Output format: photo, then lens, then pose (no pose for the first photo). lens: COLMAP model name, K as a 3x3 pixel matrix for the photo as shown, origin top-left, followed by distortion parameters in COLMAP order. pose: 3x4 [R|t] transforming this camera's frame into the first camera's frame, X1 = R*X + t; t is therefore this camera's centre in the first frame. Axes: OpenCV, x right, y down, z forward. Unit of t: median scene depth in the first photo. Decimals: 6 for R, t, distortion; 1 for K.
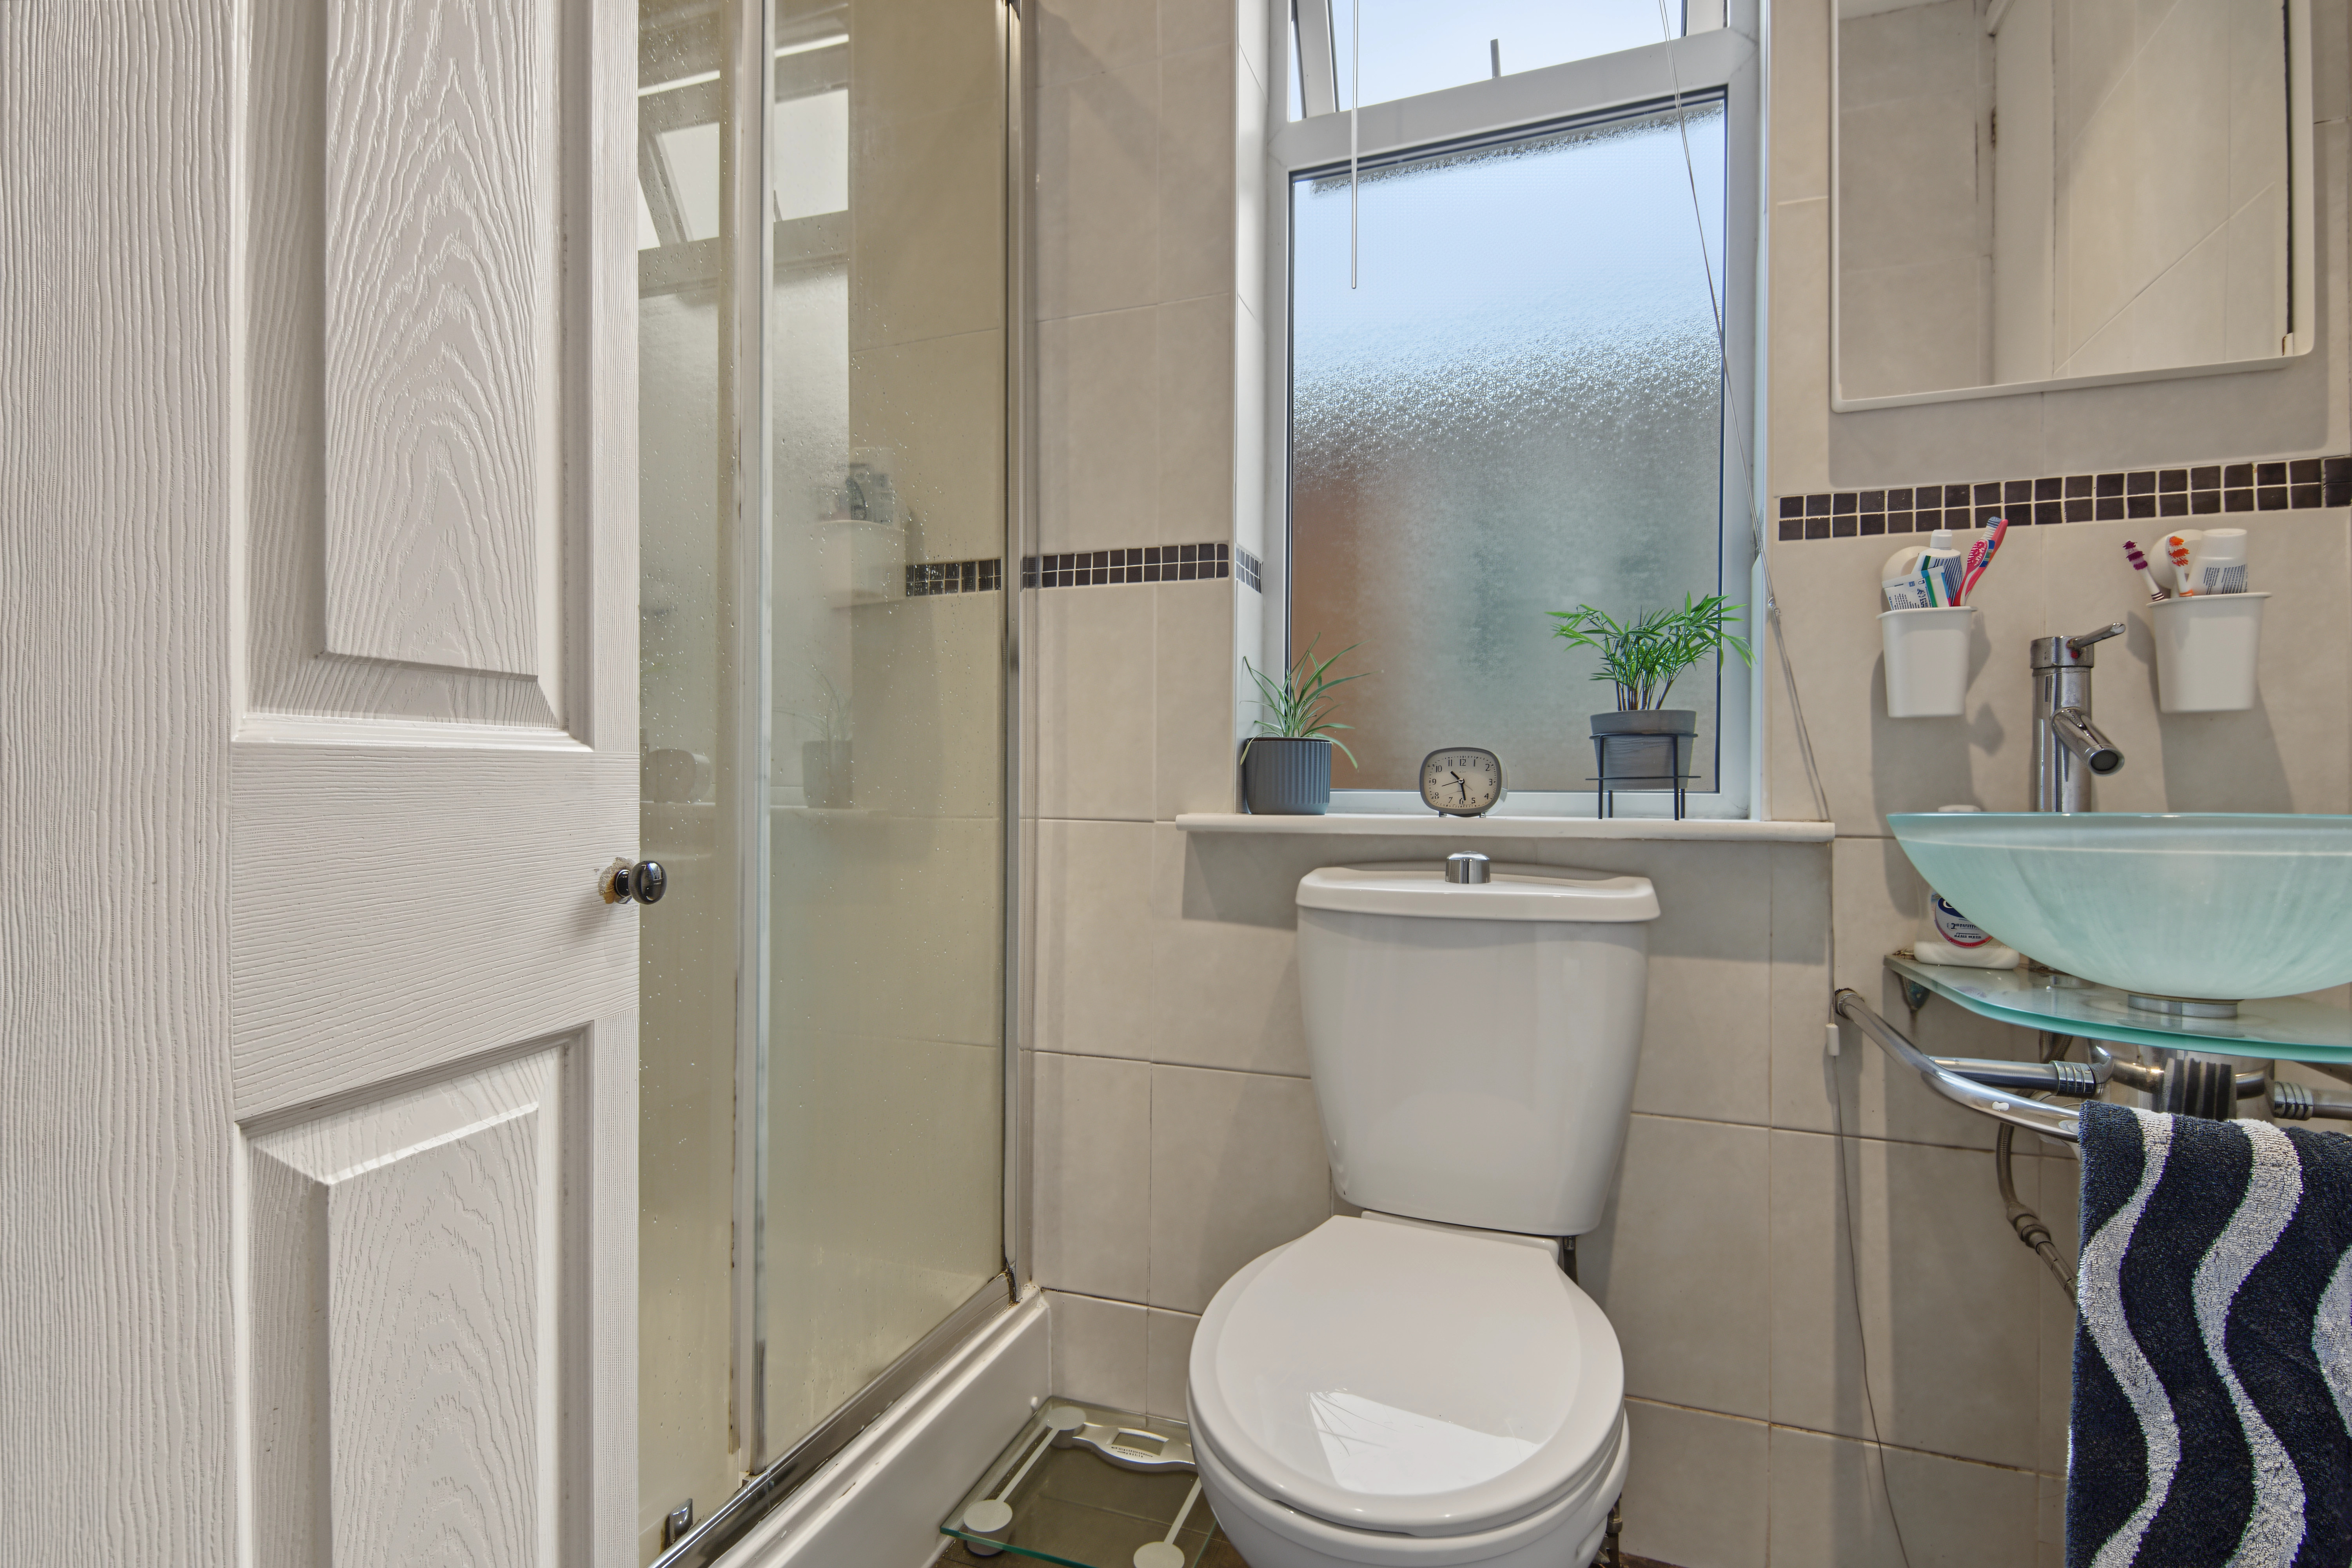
lens RADIAL K [[1115.1, 0, 1169.7], [0, 1115.1, 789.9], [0, 0, 1]] dist [0.035474, -0.025385]
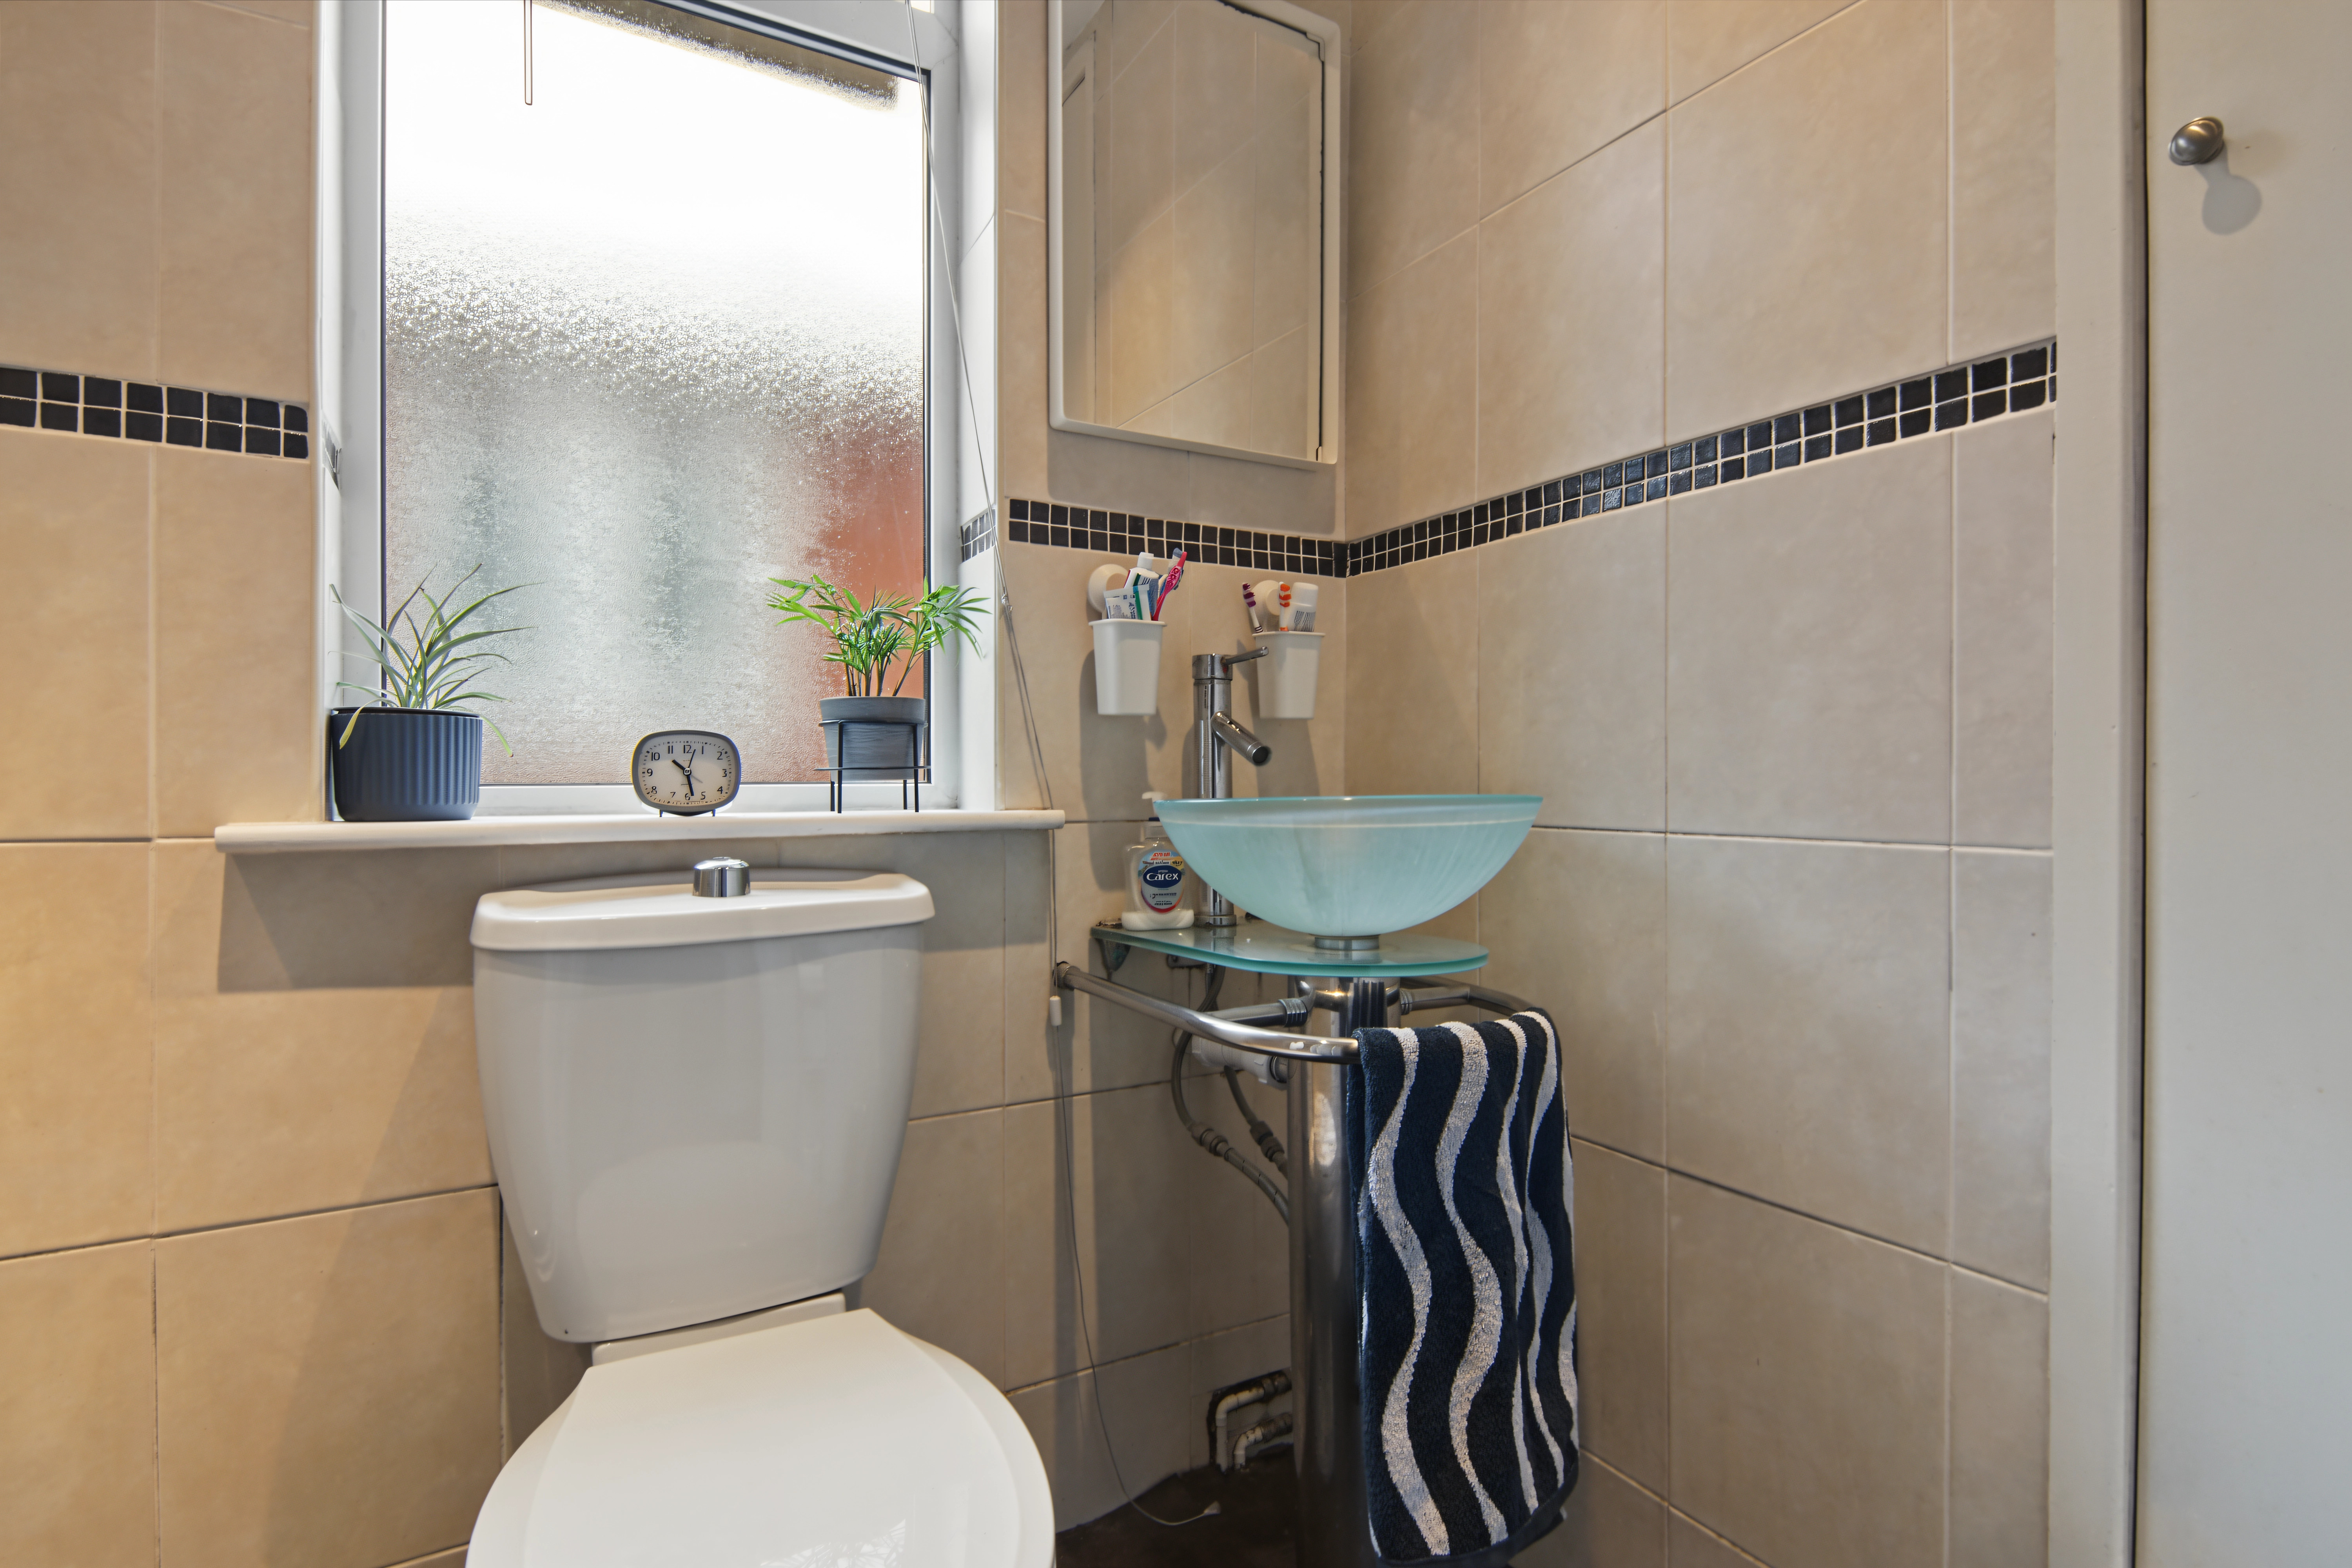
lens RADIAL K [[1115.1, 0, 1169.7], [0, 1115.1, 789.9], [0, 0, 1]] dist [0.035474, -0.025385]
pose [[0.641377, -0.013280, 0.767111, -0.160895], [0.007435, 0.999911, 0.011094, -0.001424], [-0.767189, -0.001412, 0.641419, 0.231214]]
